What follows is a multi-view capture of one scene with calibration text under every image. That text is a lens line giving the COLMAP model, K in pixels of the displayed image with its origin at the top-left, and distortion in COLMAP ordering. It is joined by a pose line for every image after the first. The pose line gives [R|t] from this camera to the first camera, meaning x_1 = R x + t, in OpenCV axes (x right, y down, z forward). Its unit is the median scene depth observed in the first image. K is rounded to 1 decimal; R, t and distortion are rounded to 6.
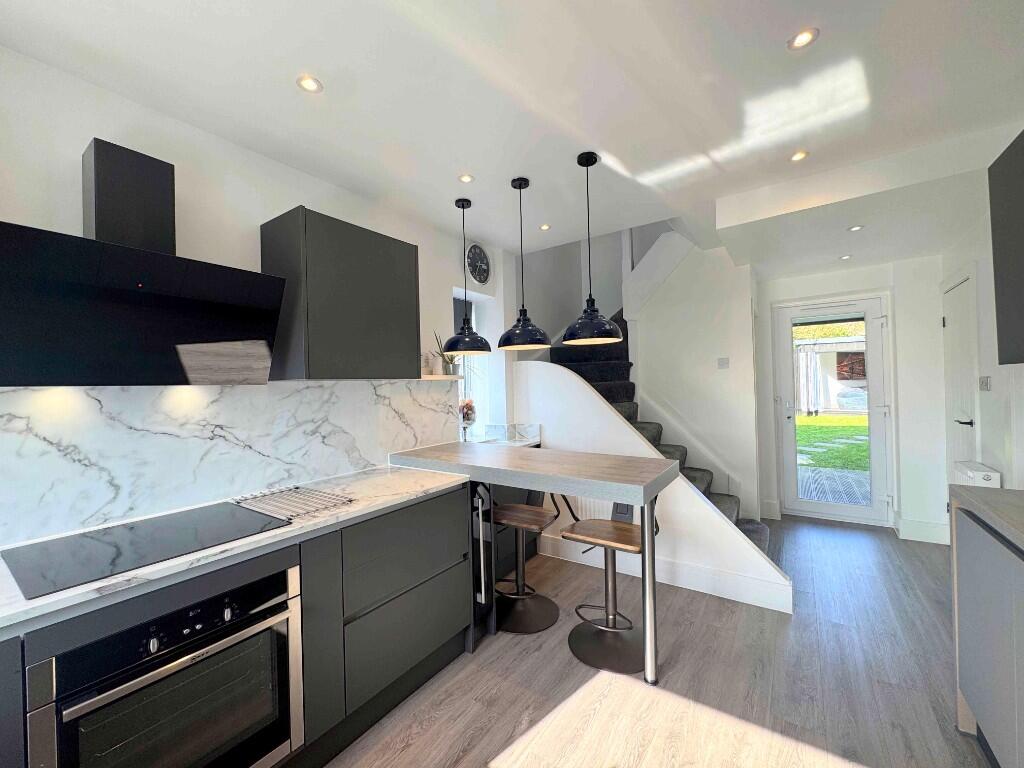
lens RADIAL K [[409.1, 0, 503.5], [0, 409.1, 383.7], [0, 0, 1]] dist [-0.003901, -0.000445]
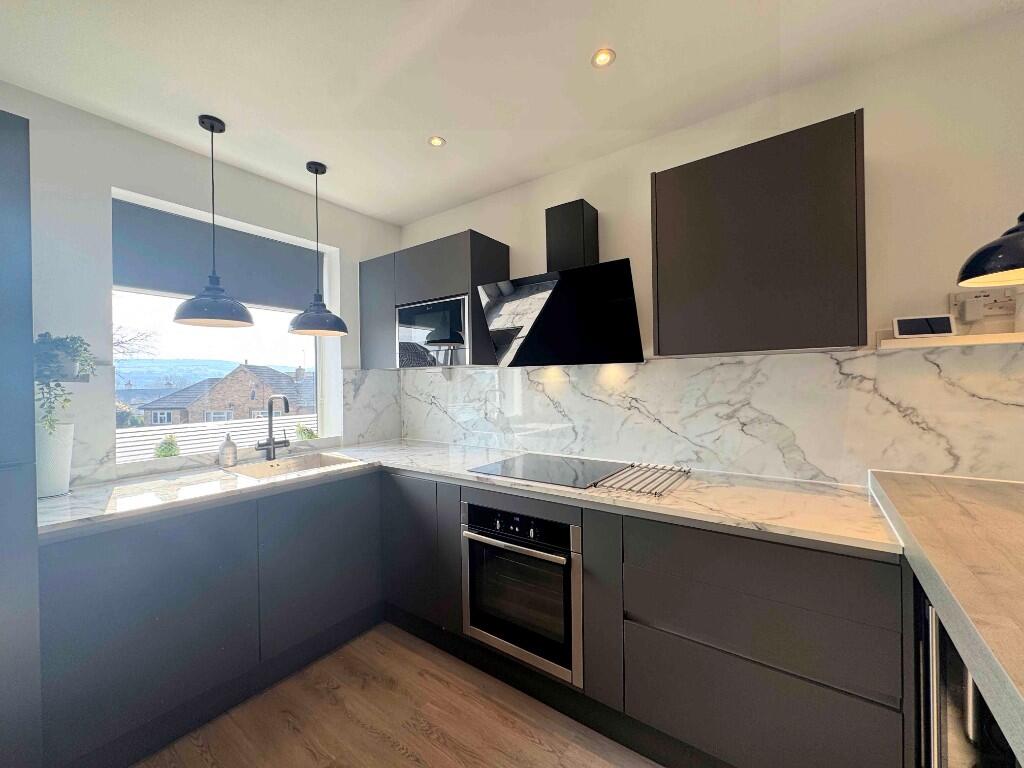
lens RADIAL K [[409.1, 0, 503.5], [0, 409.1, 383.7], [0, 0, 1]] dist [-0.003901, -0.000445]
pose [[-0.011776, 0.052169, -0.998569, 0.408665], [0.034340, 0.998070, 0.051737, -0.011089], [0.999341, -0.033682, -0.013544, 0.555345]]
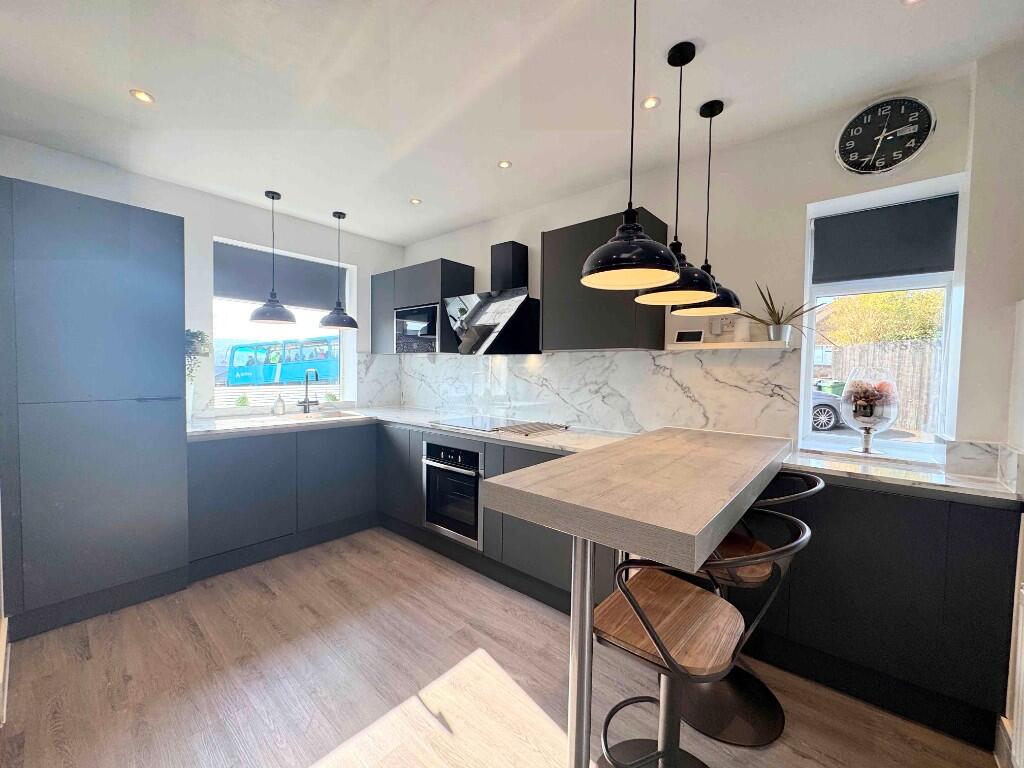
lens RADIAL K [[409.1, 0, 503.5], [0, 409.1, 383.7], [0, 0, 1]] dist [-0.003901, -0.000445]
pose [[-0.098259, 0.080361, -0.991911, 0.874071], [0.007397, 0.996766, 0.080022, -0.012827], [0.995133, 0.000526, -0.098535, 0.859807]]
